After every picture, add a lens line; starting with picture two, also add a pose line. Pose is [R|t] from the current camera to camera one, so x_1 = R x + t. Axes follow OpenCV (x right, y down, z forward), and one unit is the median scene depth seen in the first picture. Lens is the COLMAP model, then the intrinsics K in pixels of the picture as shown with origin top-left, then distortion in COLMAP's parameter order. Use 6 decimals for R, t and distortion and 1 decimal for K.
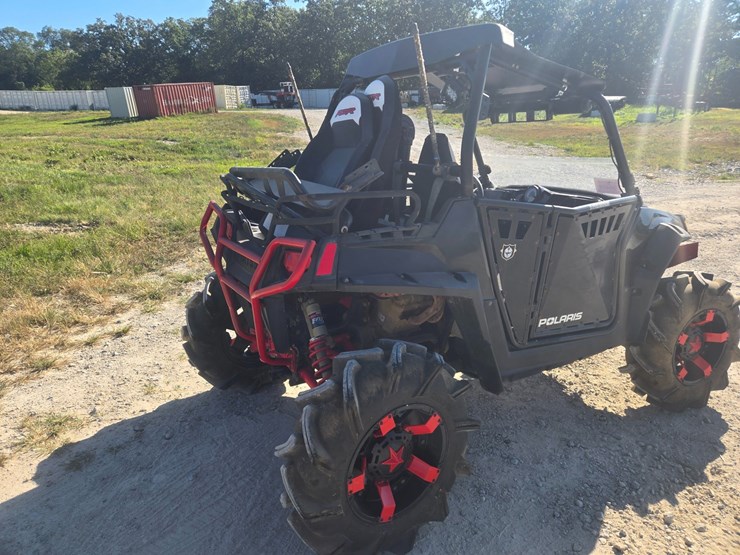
lens RADIAL K [[502.6, 0, 360.3], [0, 502.6, 277.8], [0, 0, 1]] dist [0.076467, -0.061648]
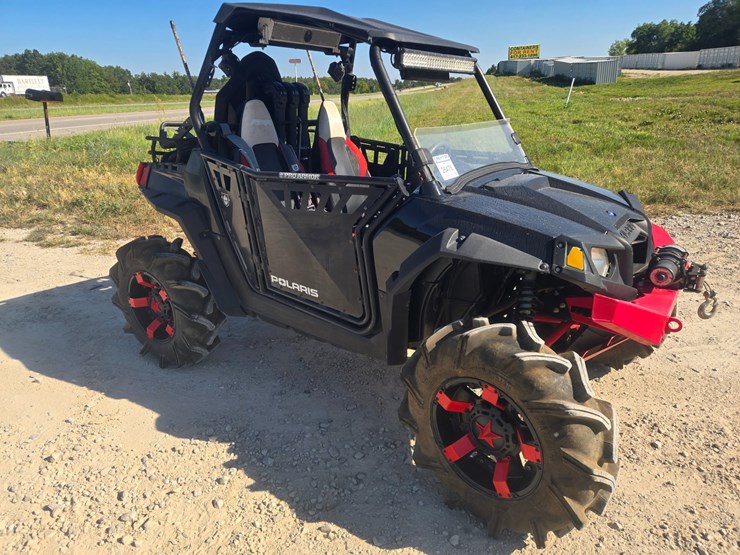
lens RADIAL K [[512.8, 0, 370.0], [0, 512.8, 277.5], [0, 0, 1]] dist [0.068130, -0.004208]
pose [[0.376544, 0.291659, -0.879289, 0.159340], [-0.237211, 0.947860, 0.212821, -0.022239], [0.895514, 0.128440, 0.426096, 0.082703]]
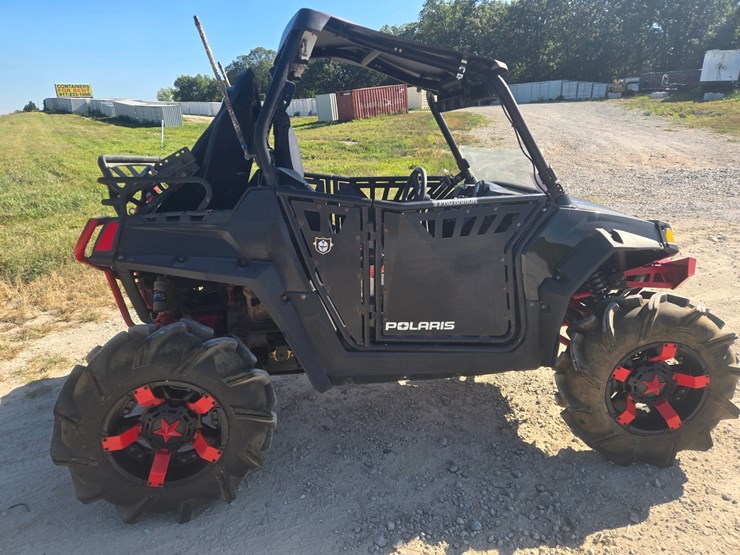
lens RADIAL K [[502.6, 0, 360.3], [0, 502.6, 277.8], [0, 0, 1]] dist [0.076467, -0.061648]
pose [[0.924578, 0.086938, -0.370942, 0.073798], [-0.086155, 0.996106, 0.018718, -0.001423], [0.371125, 0.014652, 0.928467, 0.014202]]
